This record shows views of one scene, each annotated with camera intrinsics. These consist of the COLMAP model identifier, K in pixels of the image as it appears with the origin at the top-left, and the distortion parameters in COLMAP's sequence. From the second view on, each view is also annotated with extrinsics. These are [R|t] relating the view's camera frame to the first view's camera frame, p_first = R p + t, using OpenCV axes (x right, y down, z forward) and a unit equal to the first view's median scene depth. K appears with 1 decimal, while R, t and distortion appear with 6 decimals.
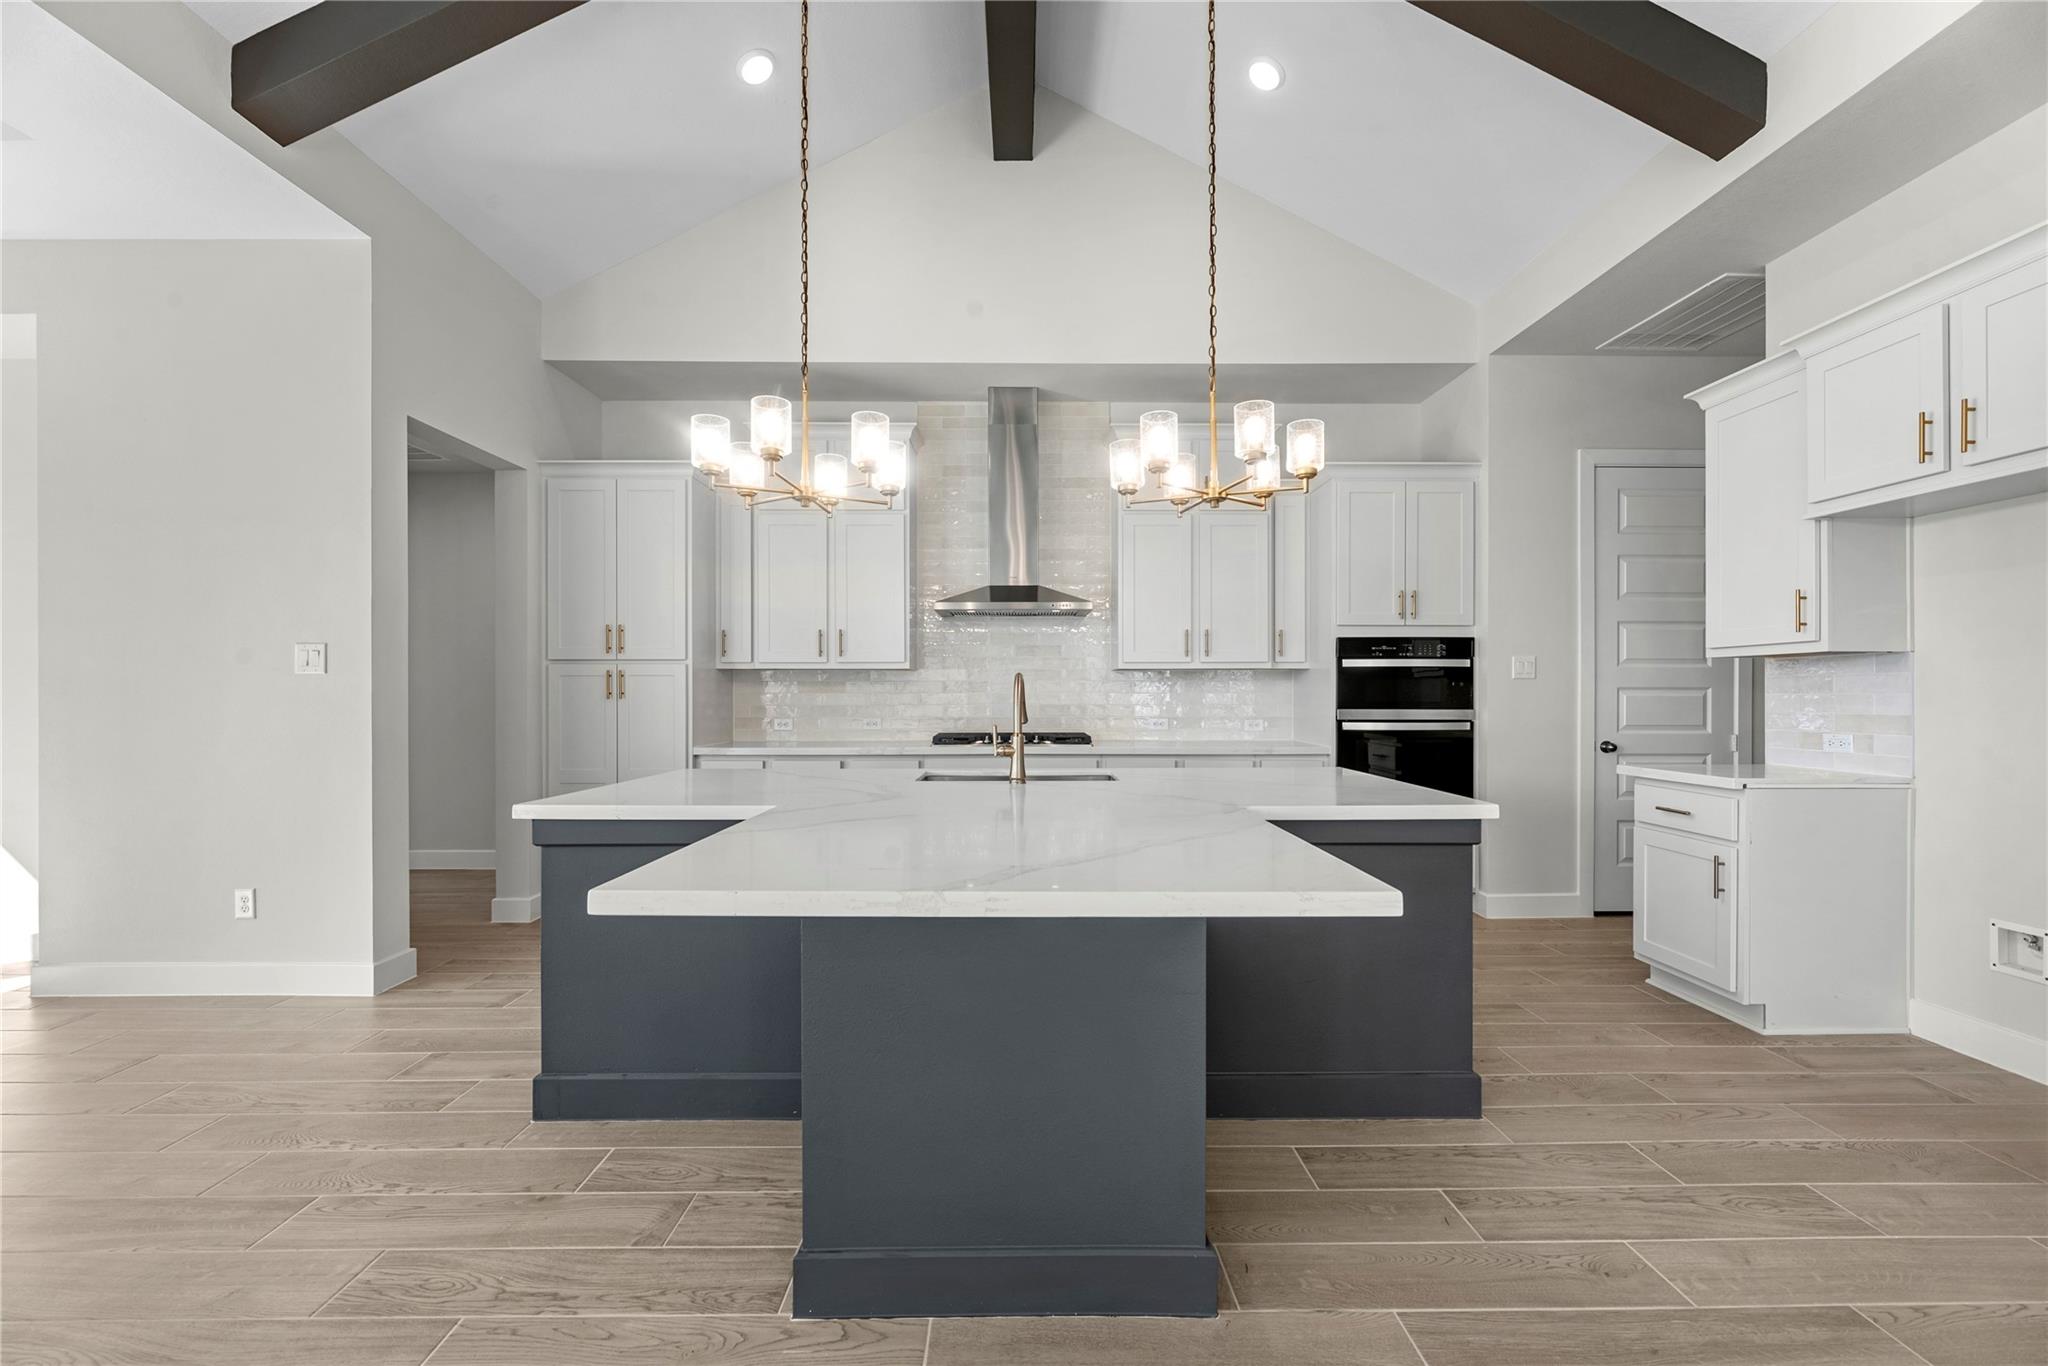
lens RADIAL K [[852.0, 0, 1034.4], [0, 852.0, 690.8], [0, 0, 1]] dist [0.000091, -0.000303]
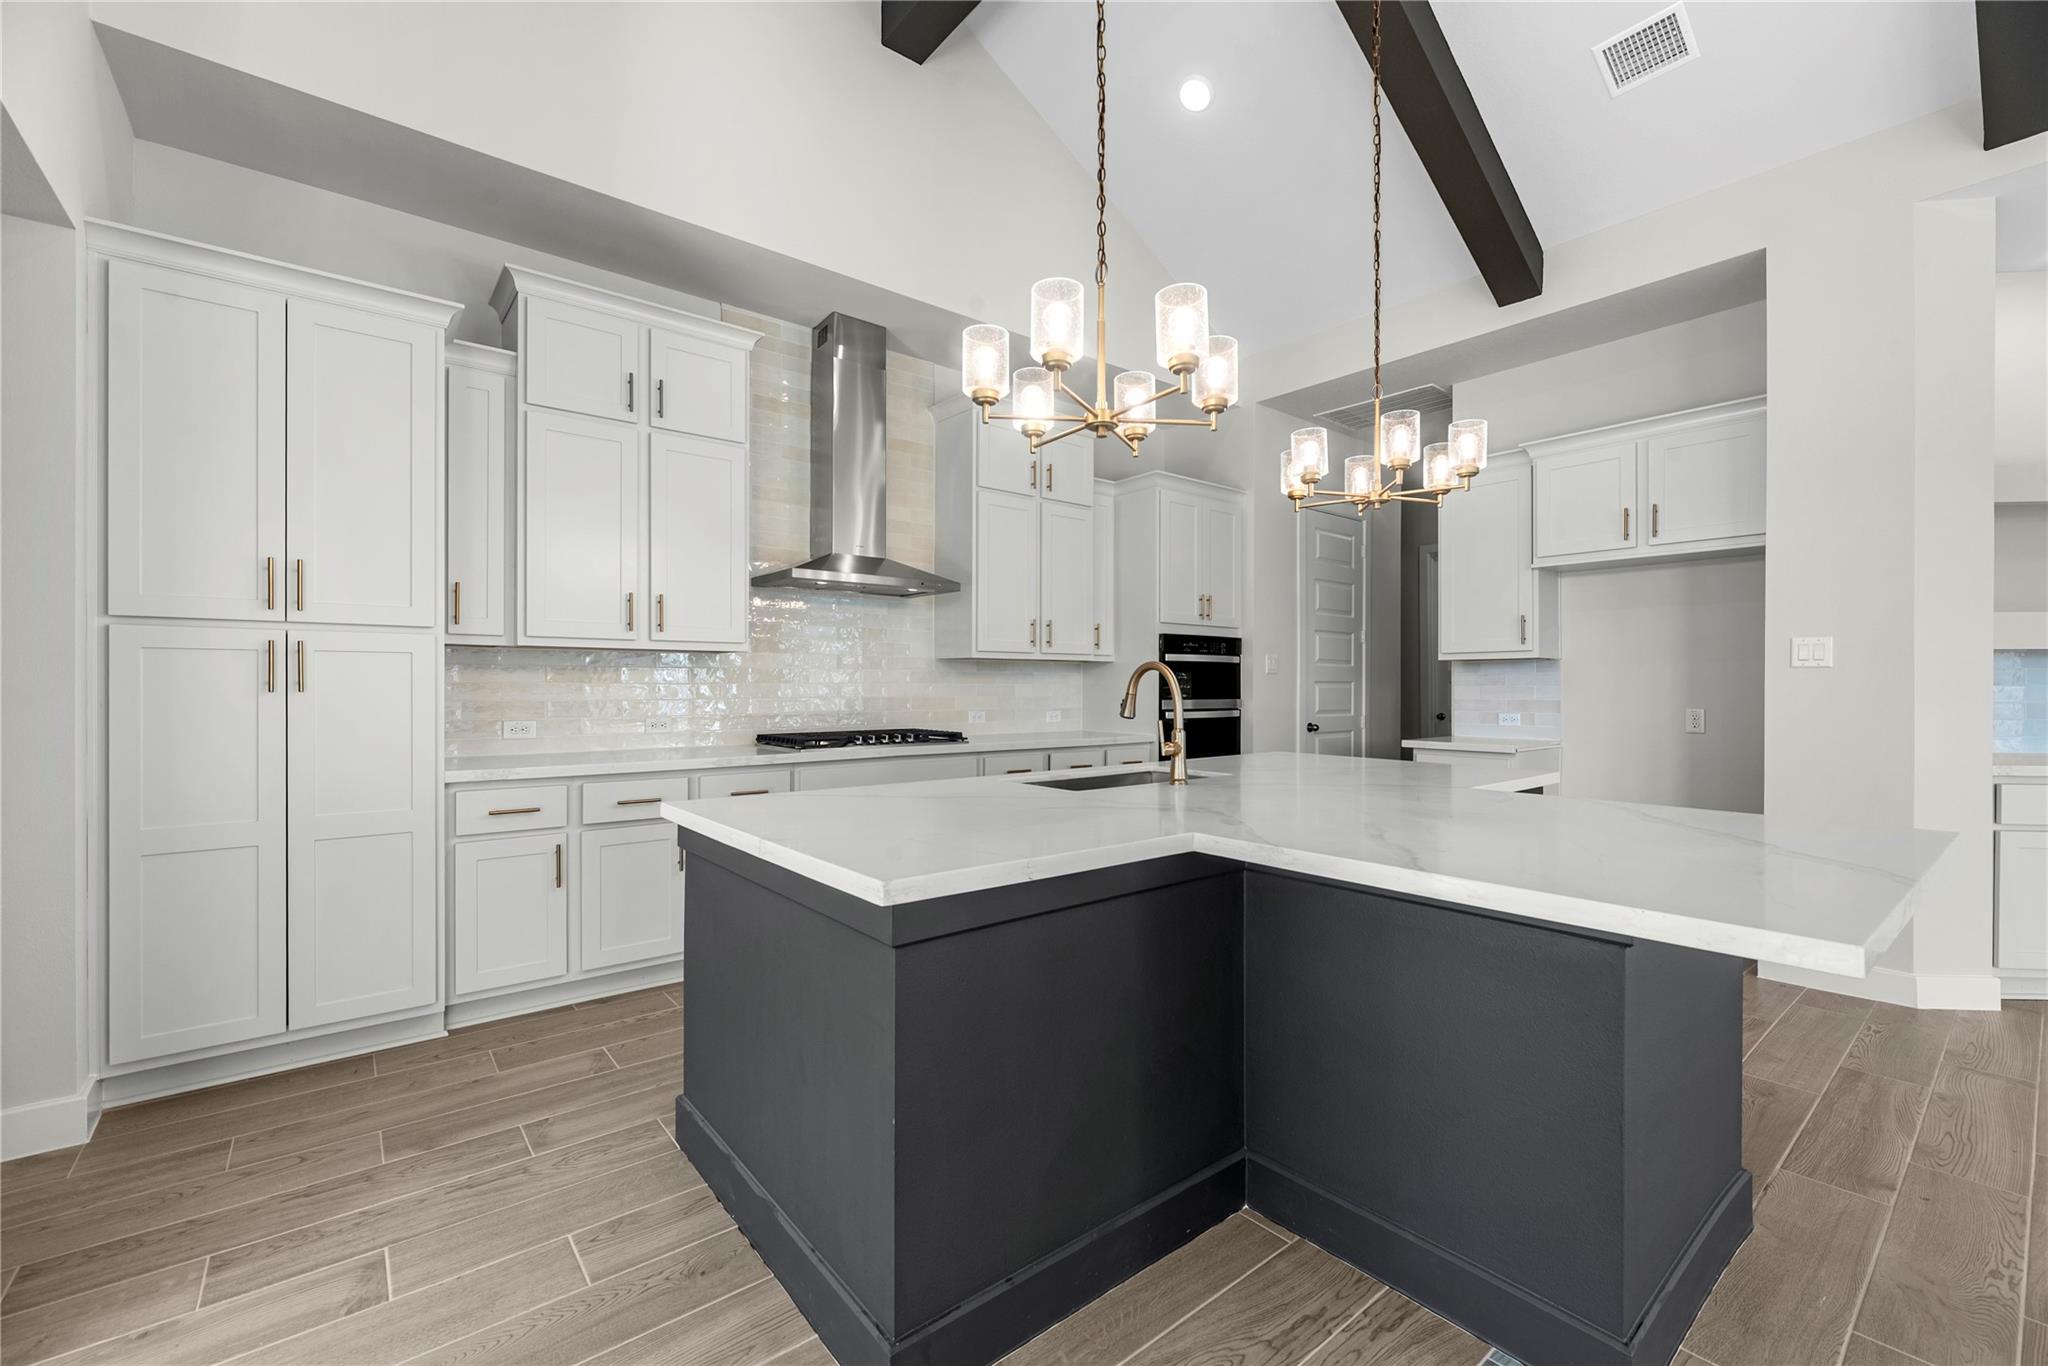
lens RADIAL K [[852.0, 0, 1037.2], [0, 852.0, 689.2], [0, 0, 1]] dist [0.000091, -0.000303]
pose [[0.778742, -0.000507, 0.627344, -0.455579], [-0.004664, 0.999967, 0.006598, 0.001728], [-0.627326, -0.008064, 0.778715, 0.258960]]
